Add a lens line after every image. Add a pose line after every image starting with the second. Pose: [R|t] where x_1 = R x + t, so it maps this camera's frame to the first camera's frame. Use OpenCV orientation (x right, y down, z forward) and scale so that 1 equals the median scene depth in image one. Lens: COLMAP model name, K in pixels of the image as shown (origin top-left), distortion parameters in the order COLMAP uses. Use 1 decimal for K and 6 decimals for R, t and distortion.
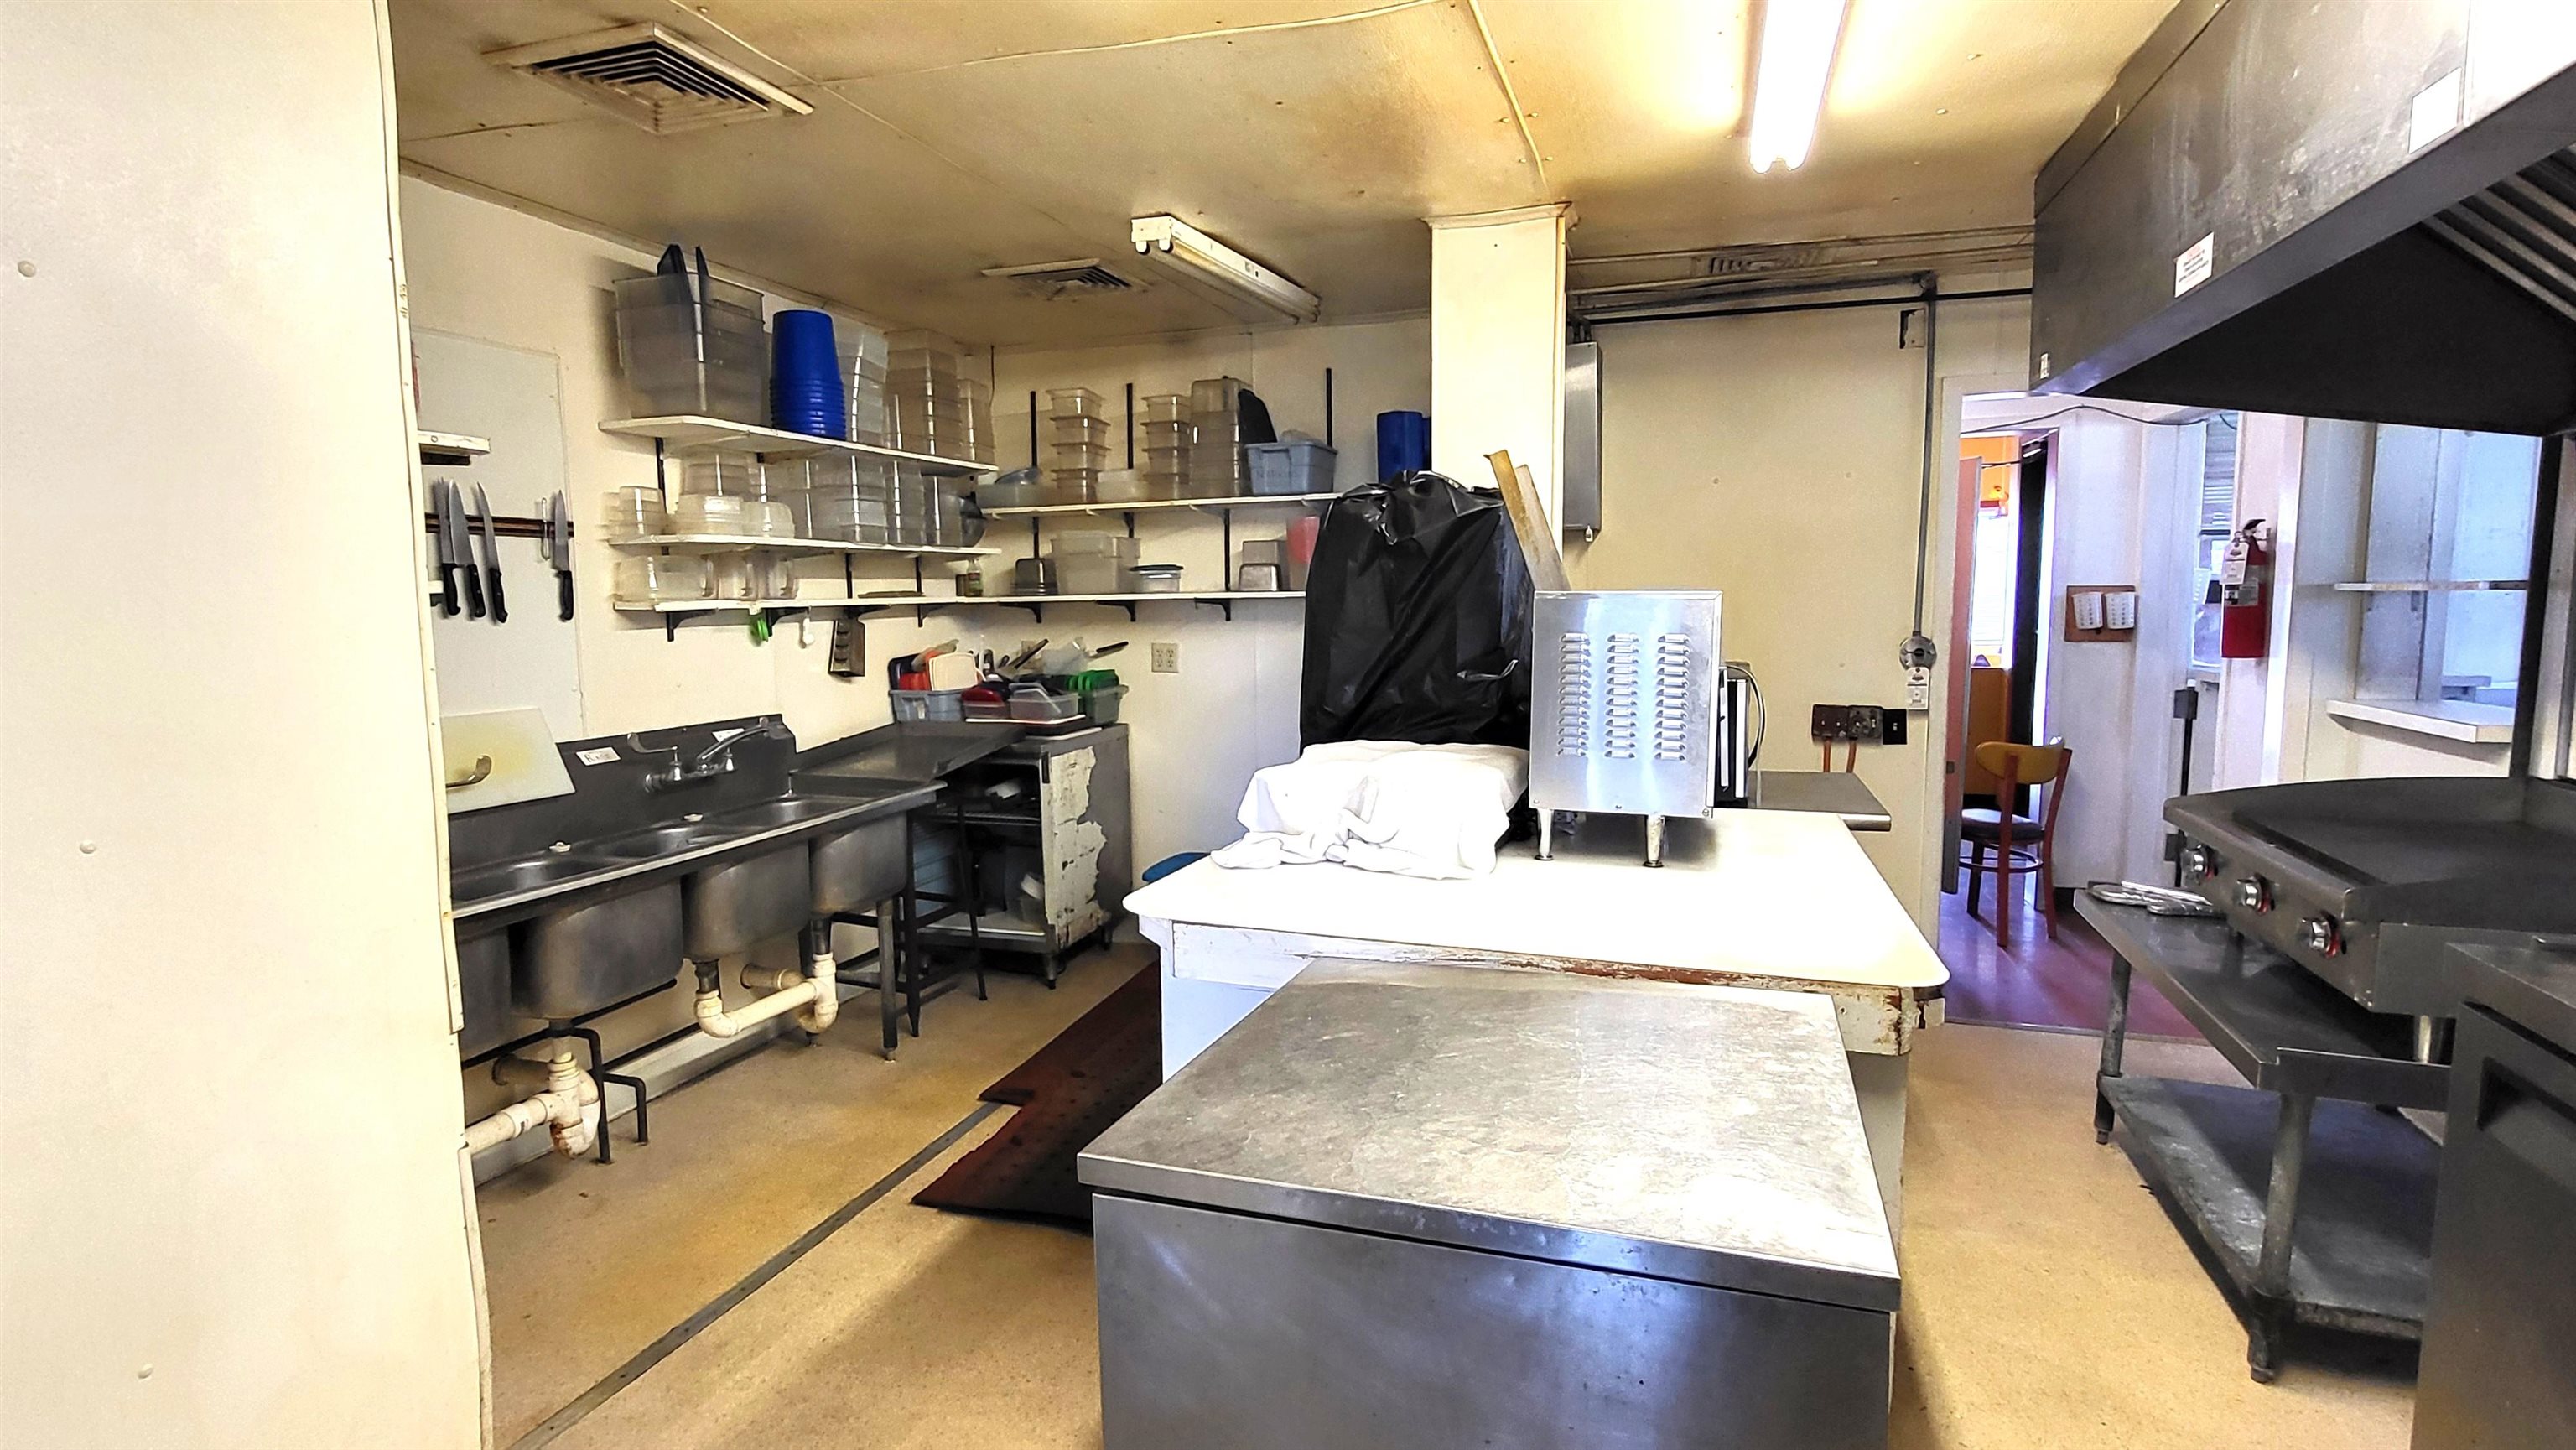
lens RADIAL K [[1241.9, 0, 1265.9], [0, 1241.9, 721.0], [0, 0, 1]] dist [-0.000793, -0.002135]
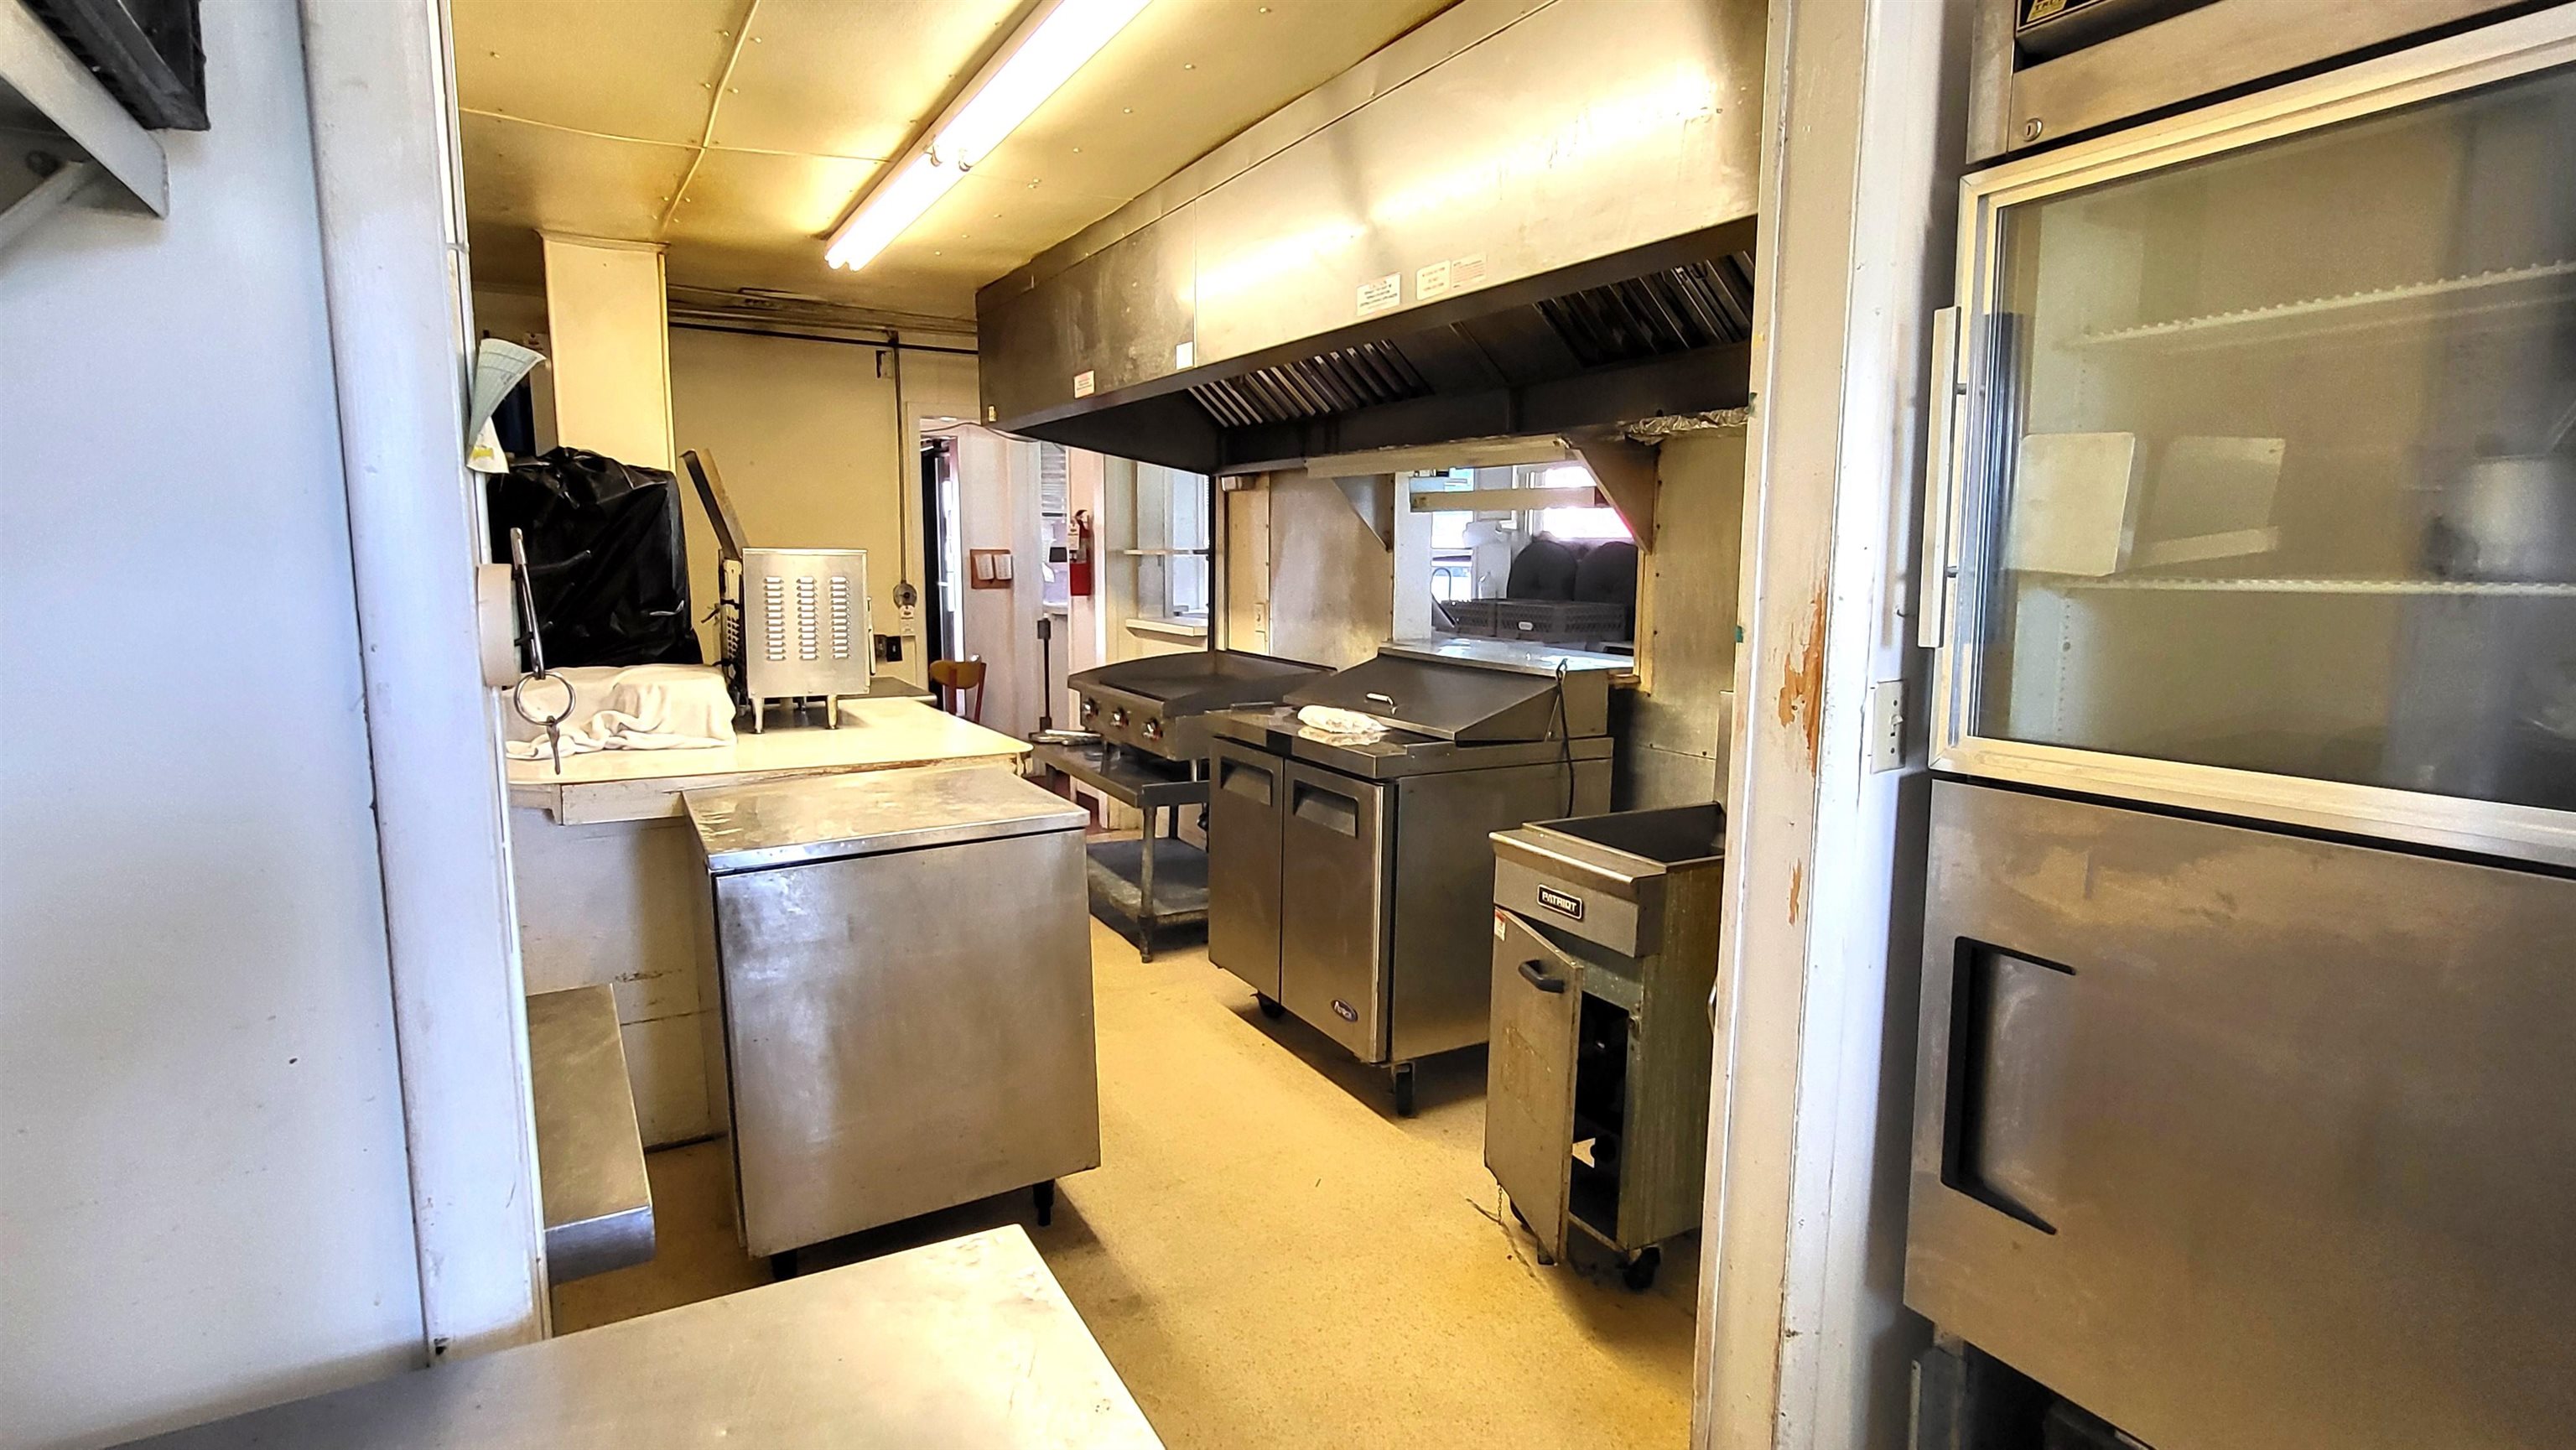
lens RADIAL K [[1241.9, 0, 1282.6], [0, 1241.9, 711.6], [0, 0, 1]] dist [-0.000793, -0.002135]
pose [[0.642266, -0.085994, 0.761643, -0.298329], [0.067807, 0.996165, 0.055293, 0.029136], [-0.763477, 0.016132, 0.645634, -0.249813]]
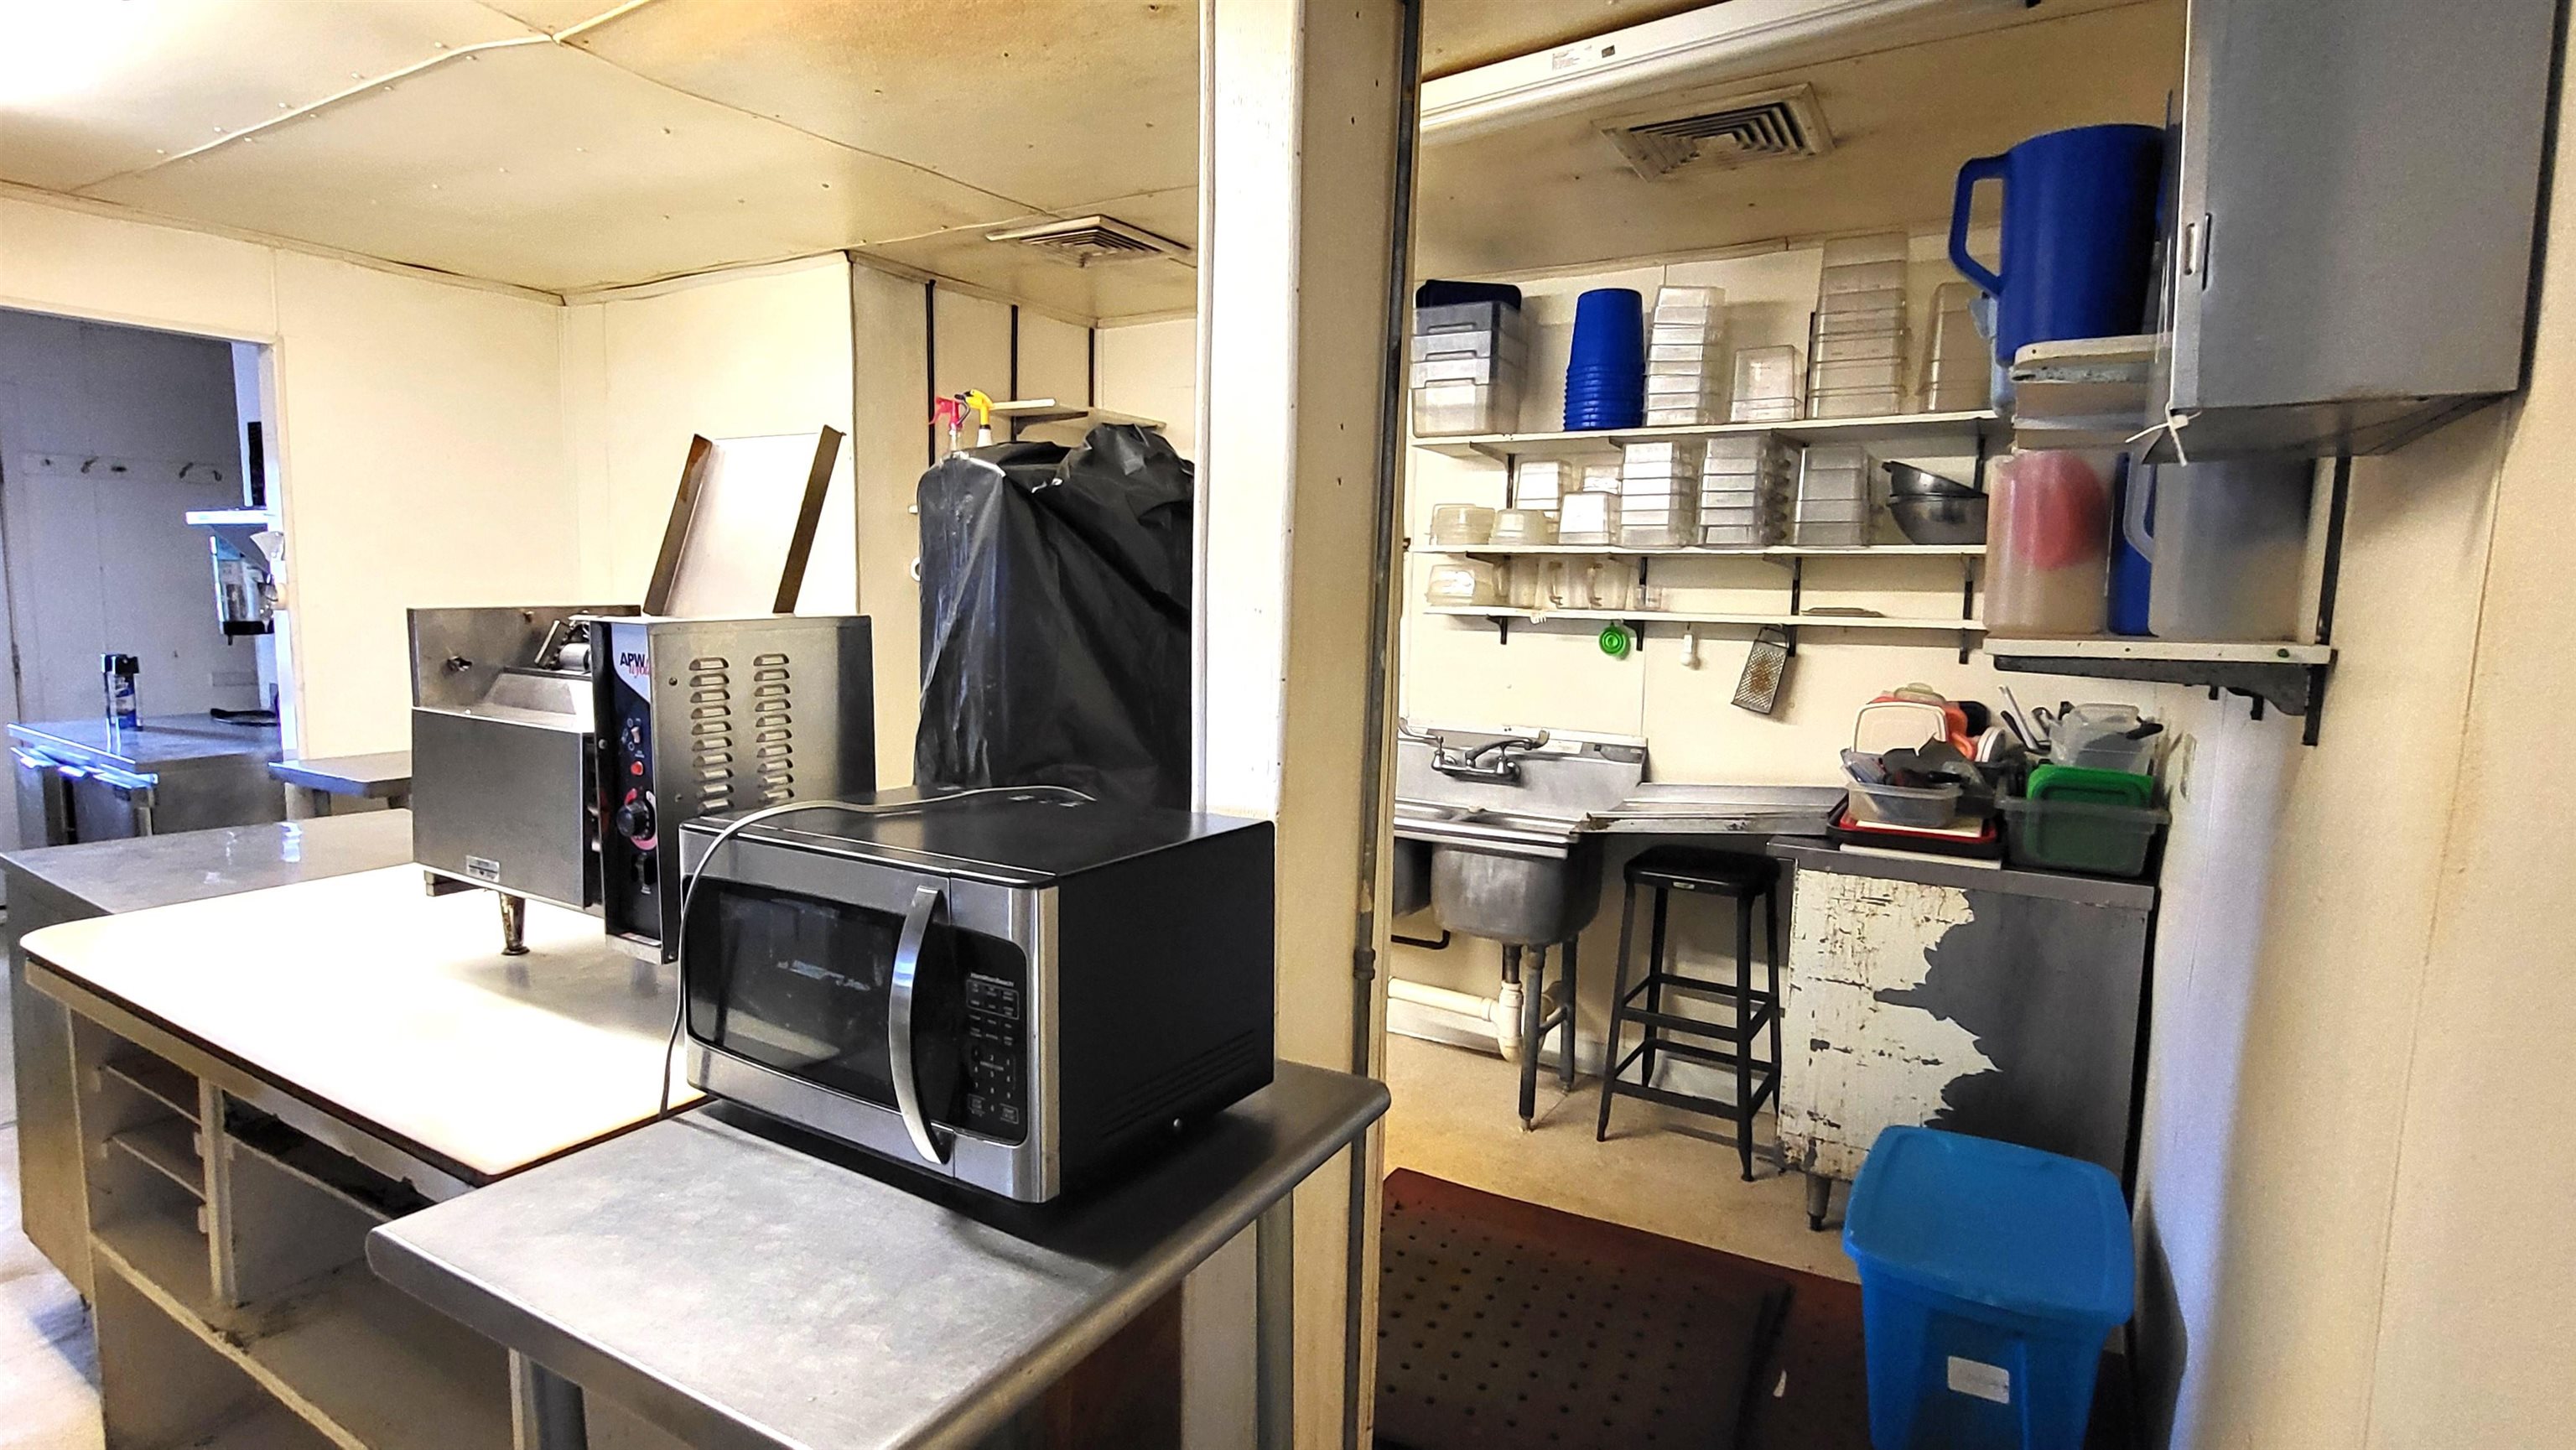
lens RADIAL K [[1241.9, 0, 1265.8], [0, 1241.9, 704.0], [0, 0, 1]] dist [-0.000793, -0.002135]
pose [[-0.211377, 0.098734, -0.972405, 0.672969], [-0.122184, 0.984411, 0.126512, -0.136585], [0.969738, 0.145554, -0.196018, 1.125496]]
